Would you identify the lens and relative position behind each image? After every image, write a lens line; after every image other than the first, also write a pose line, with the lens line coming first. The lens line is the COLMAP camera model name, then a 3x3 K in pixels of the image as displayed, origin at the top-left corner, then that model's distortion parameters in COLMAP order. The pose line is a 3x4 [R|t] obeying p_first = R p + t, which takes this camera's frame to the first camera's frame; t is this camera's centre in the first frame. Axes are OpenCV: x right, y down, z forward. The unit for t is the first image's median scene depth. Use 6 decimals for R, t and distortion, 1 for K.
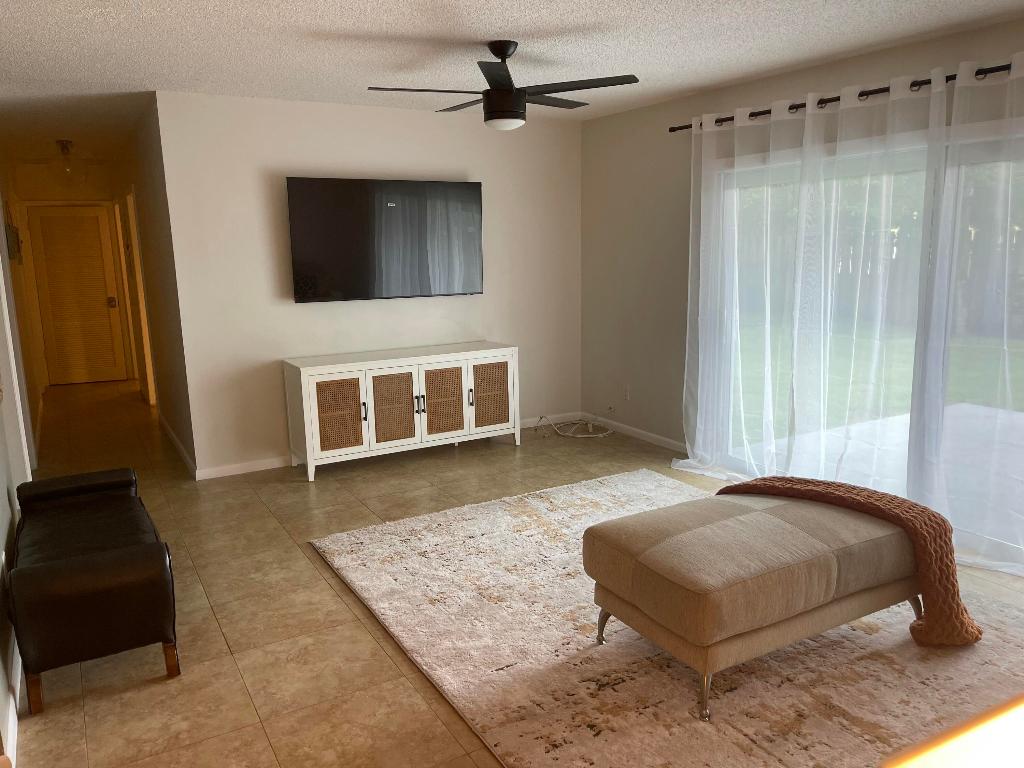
lens RADIAL K [[783.9, 0, 512.0], [0, 783.9, 384.0], [0, 0, 1]] dist [0.038139, -0.096650]
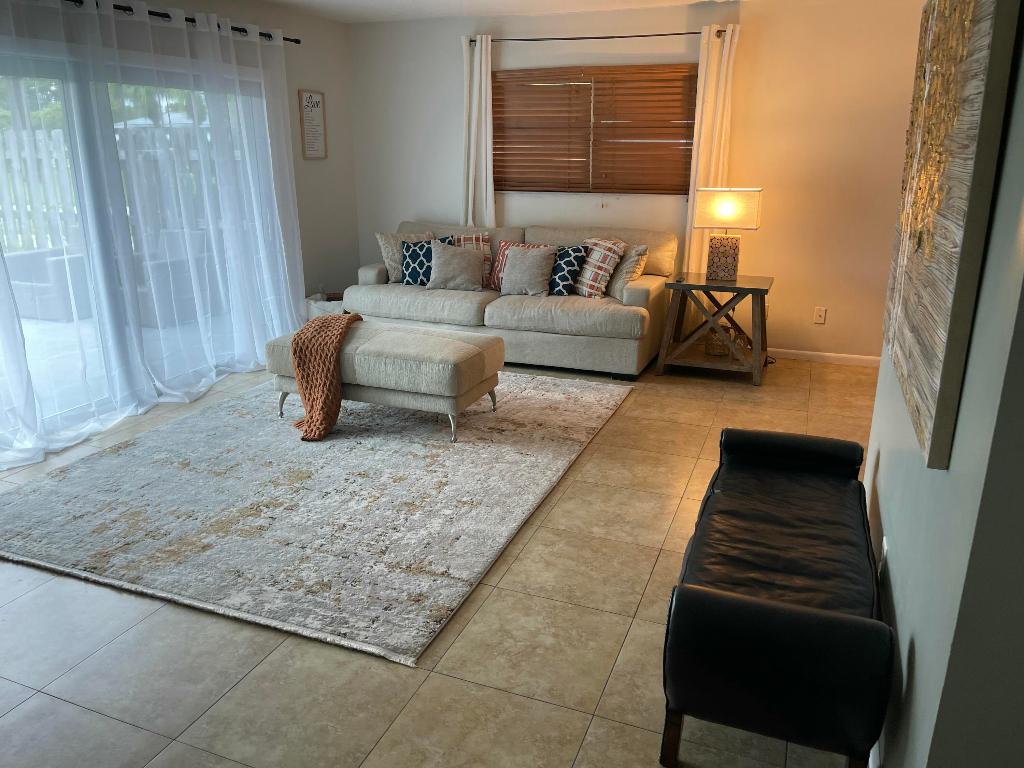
lens RADIAL K [[766.9, 0, 514.3], [0, 766.9, 382.2], [0, 0, 1]] dist [0.074252, -0.090910]
pose [[-0.637127, -0.201115, 0.744058, -0.749955], [0.146061, 0.916361, 0.372758, -0.207639], [-0.756793, 0.346172, -0.554463, 1.300405]]
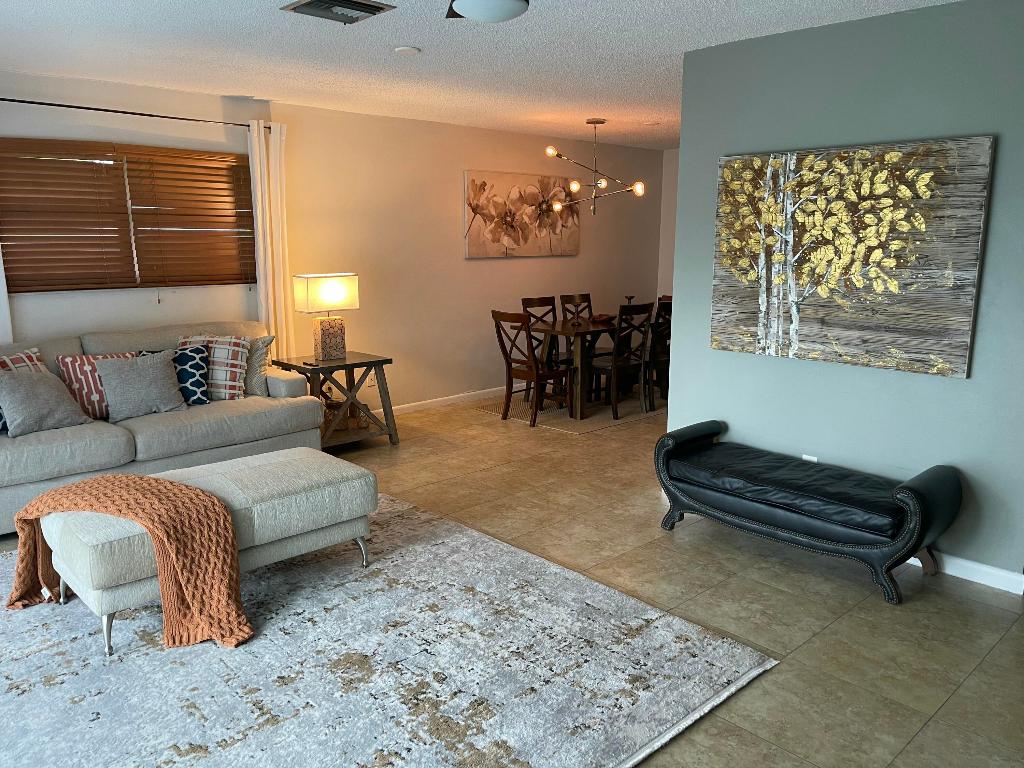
lens RADIAL K [[766.9, 0, 514.3], [0, 766.9, 382.2], [0, 0, 1]] dist [0.074252, -0.090910]
pose [[-0.970750, 0.069915, -0.229689, 0.115057], [-0.016947, 0.934324, 0.356023, -0.291612], [0.239495, 0.349502, -0.905810, 1.617019]]
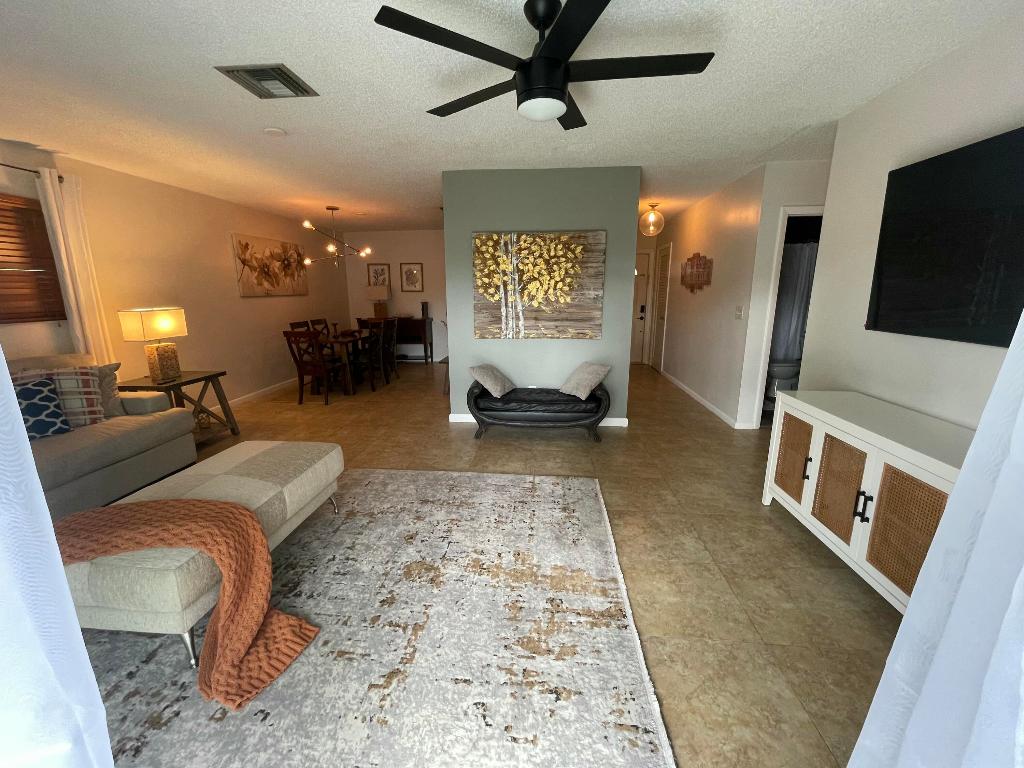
lens RADIAL K [[412.3, 0, 503.9], [0, 412.3, 381.7], [0, 0, 1]] dist [0.001192, 0.000449]
pose [[-0.580669, 0.206376, -0.787548, 0.426742], [-0.120479, 0.934905, 0.333821, -0.210545], [0.805176, 0.288722, -0.518007, 1.314905]]
